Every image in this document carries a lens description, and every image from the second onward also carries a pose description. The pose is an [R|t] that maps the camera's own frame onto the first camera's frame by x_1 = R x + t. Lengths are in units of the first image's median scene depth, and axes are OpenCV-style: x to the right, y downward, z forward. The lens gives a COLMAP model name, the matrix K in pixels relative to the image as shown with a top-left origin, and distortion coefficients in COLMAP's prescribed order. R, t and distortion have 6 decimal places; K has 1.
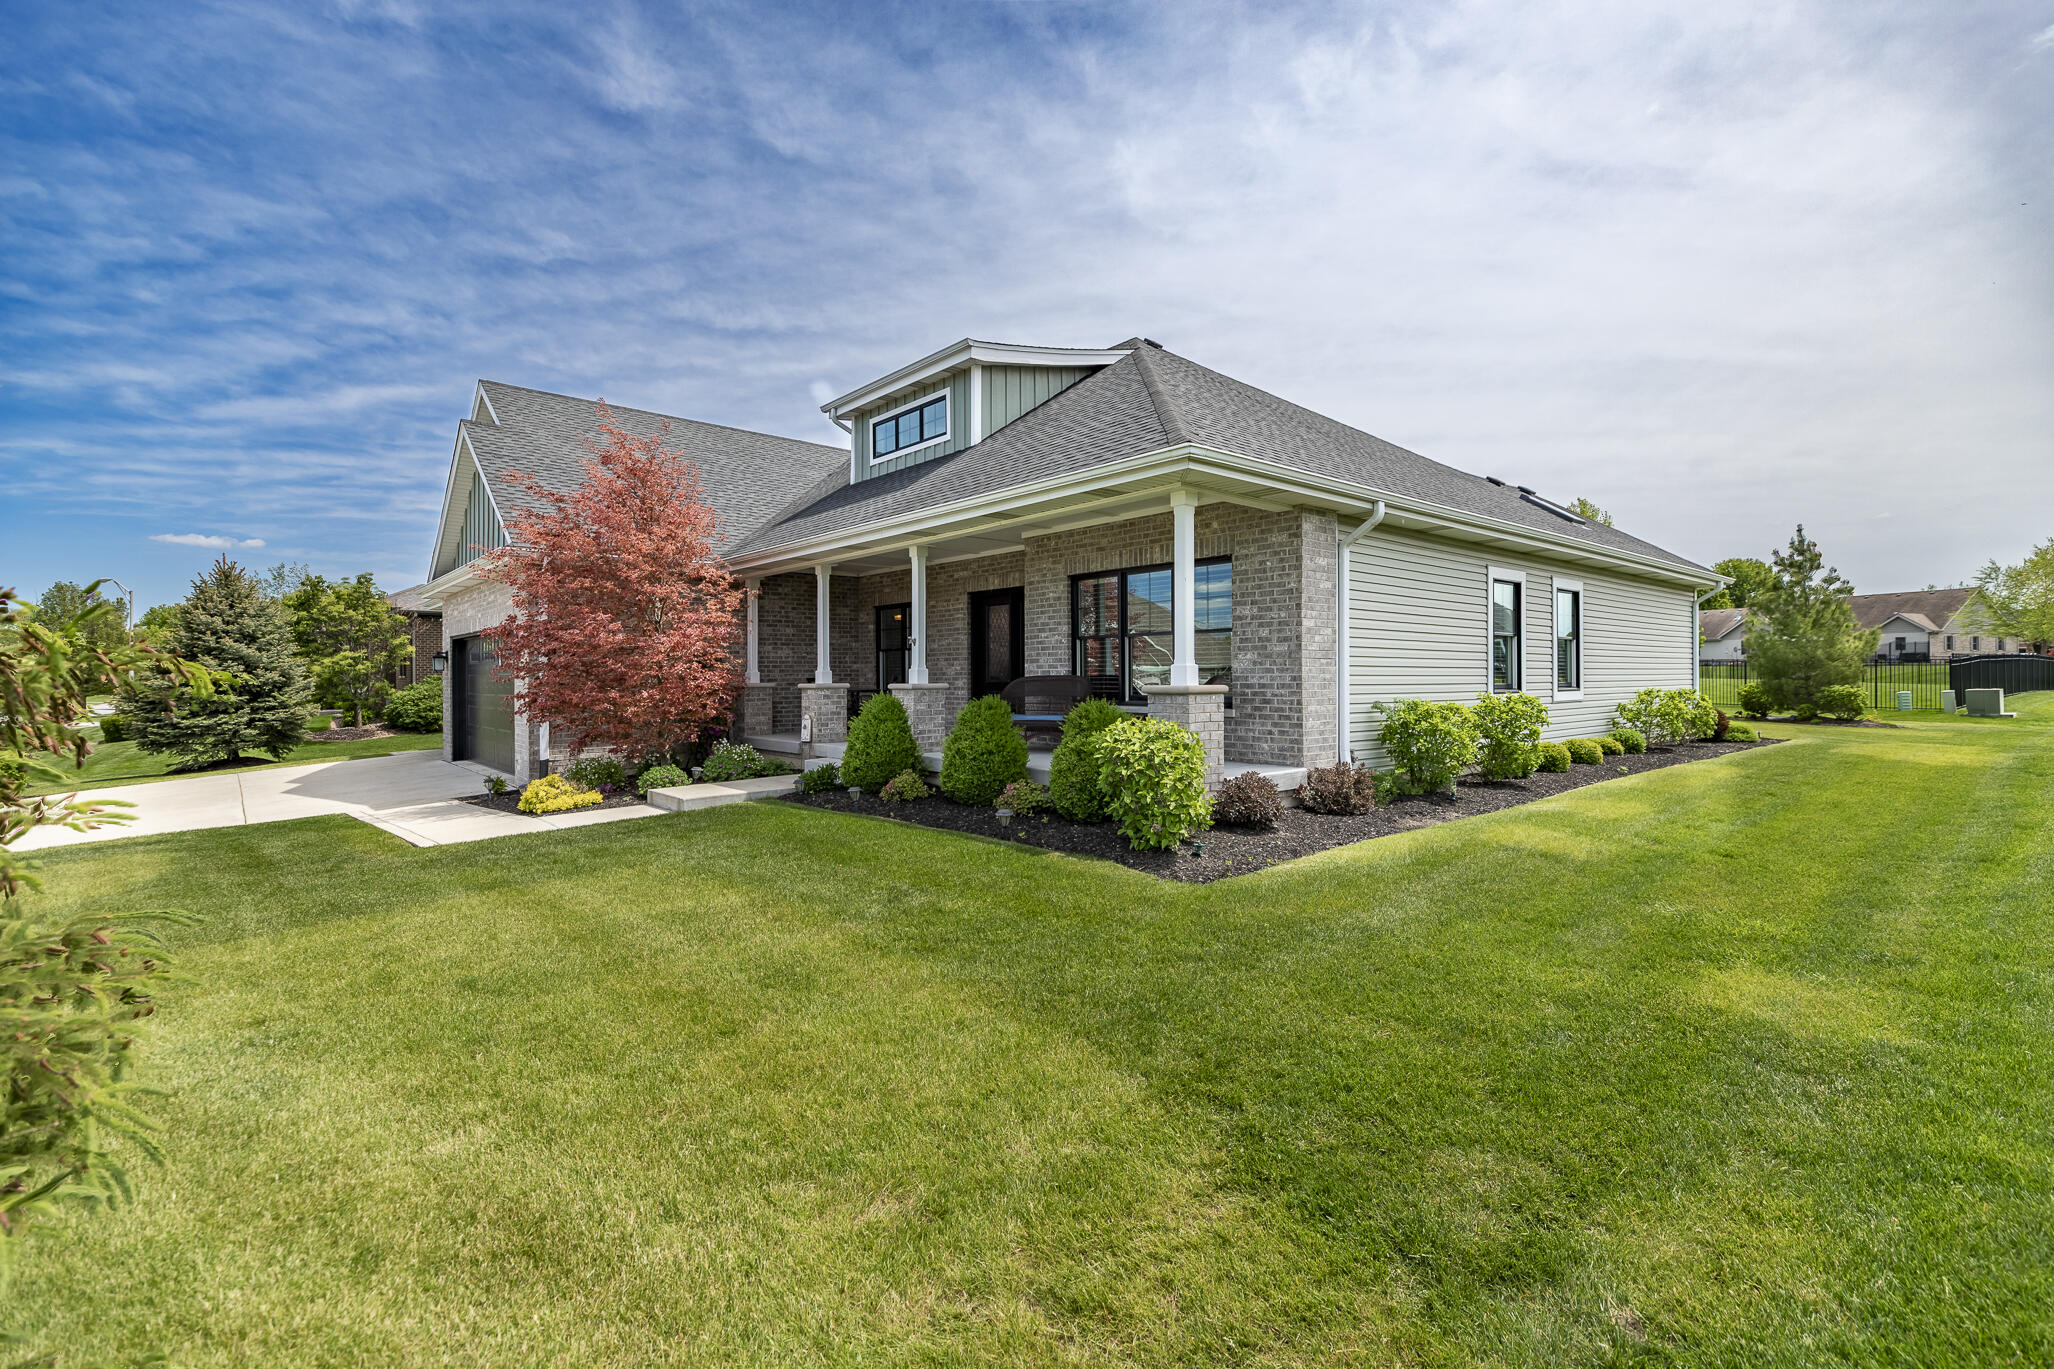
lens RADIAL K [[932.7, 0, 1037.5], [0, 932.7, 675.7], [0, 0, 1]] dist [0.017383, -0.005561]
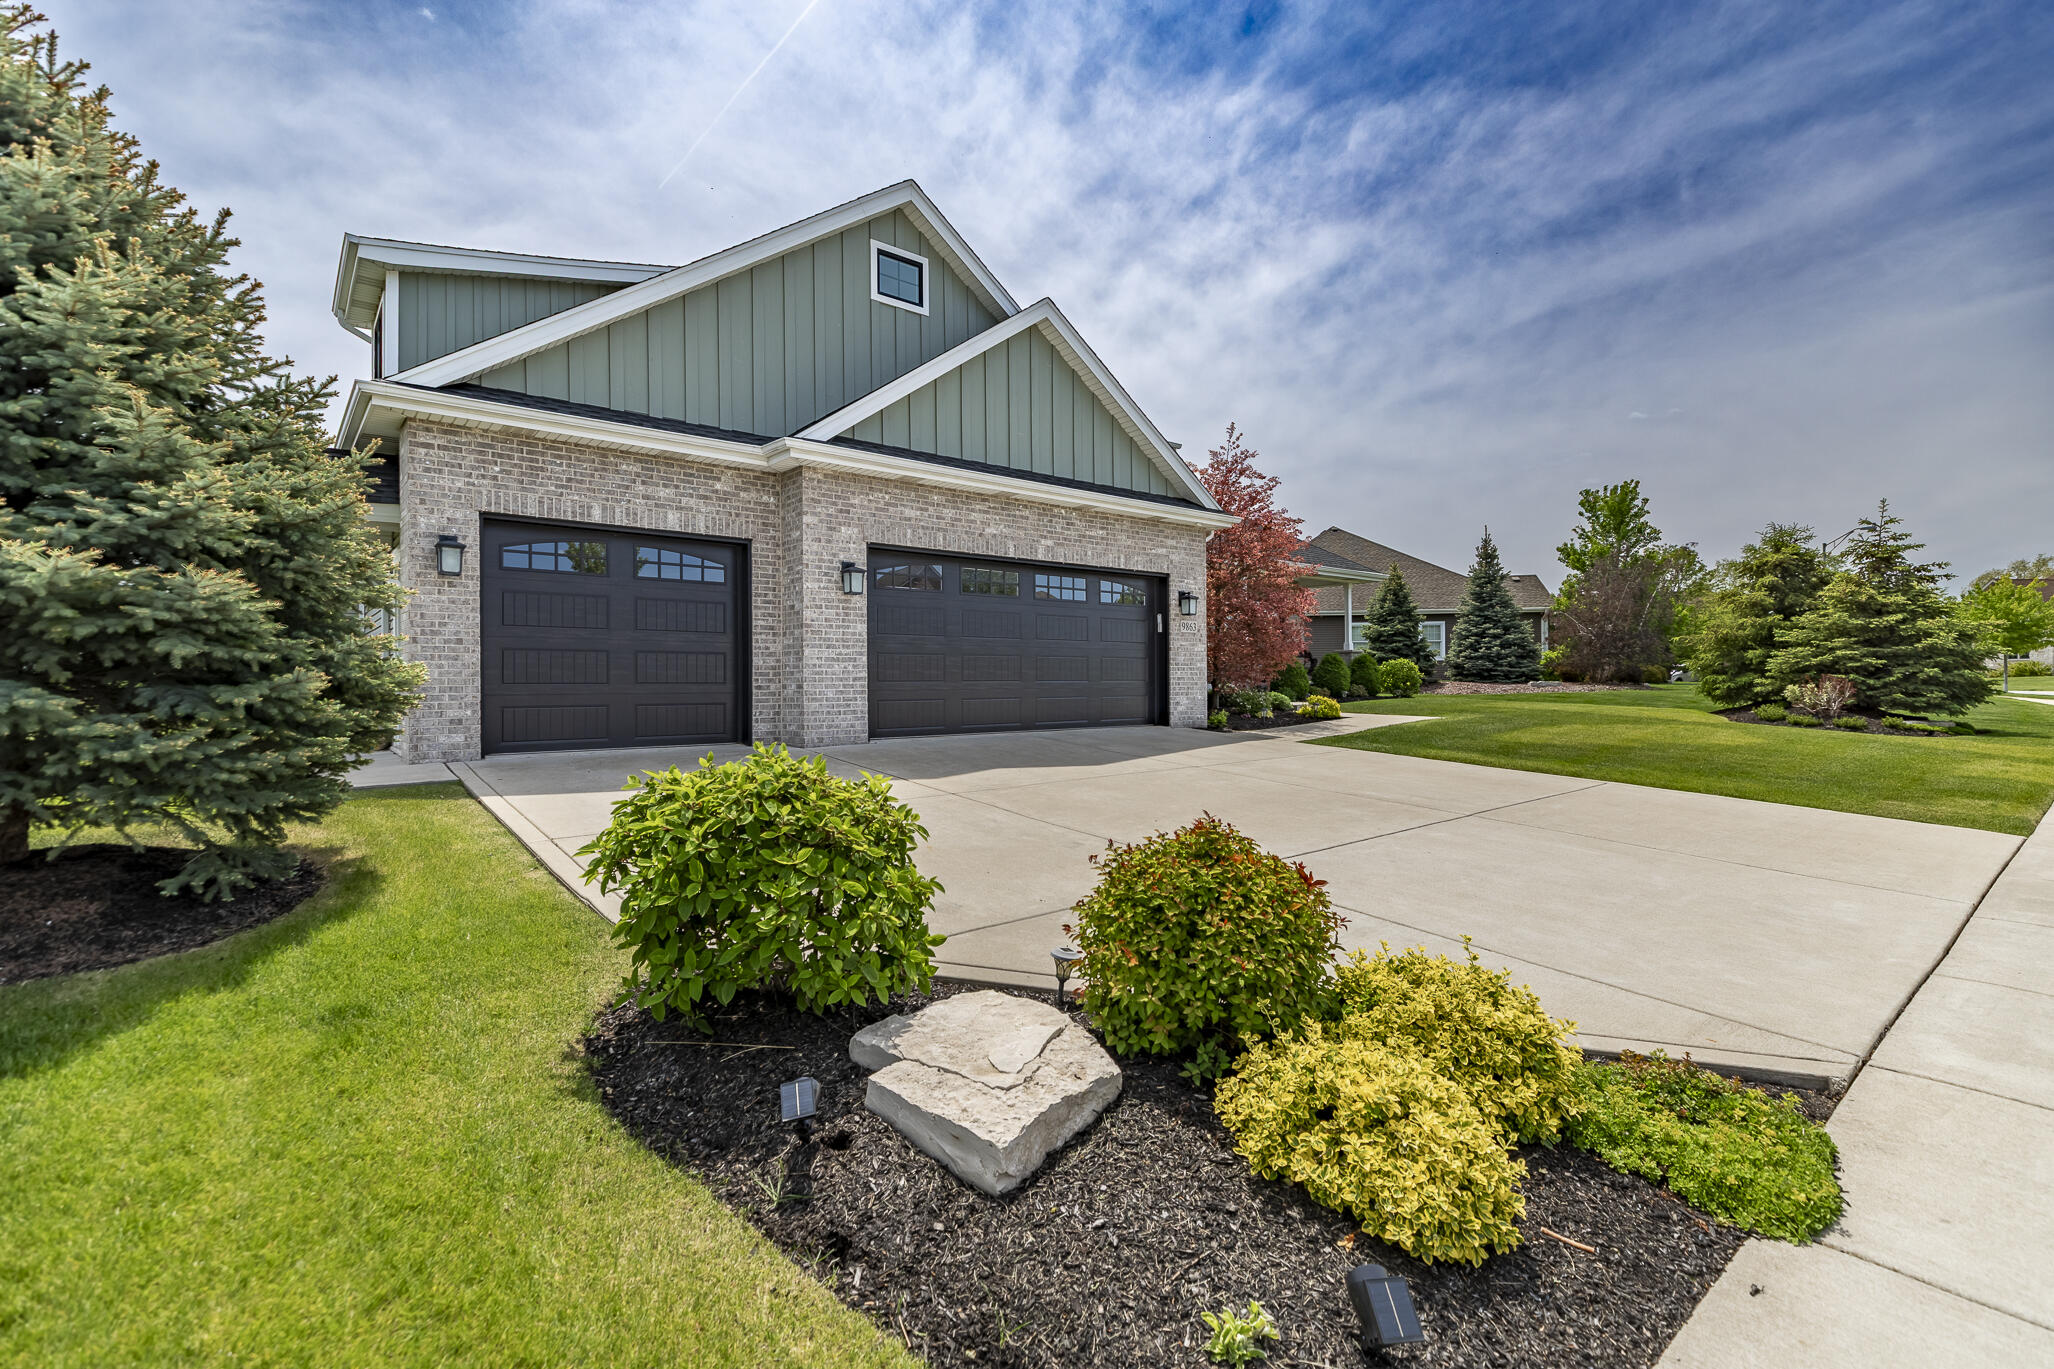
lens RADIAL K [[932.7, 0, 1052.8], [0, 932.7, 667.3], [0, 0, 1]] dist [0.017383, -0.005561]
pose [[-0.005730, 0.022758, 0.999725, -1.611229], [0.005512, 0.999727, -0.022726, 0.073416], [-0.999968, 0.005380, -0.005854, 1.140487]]
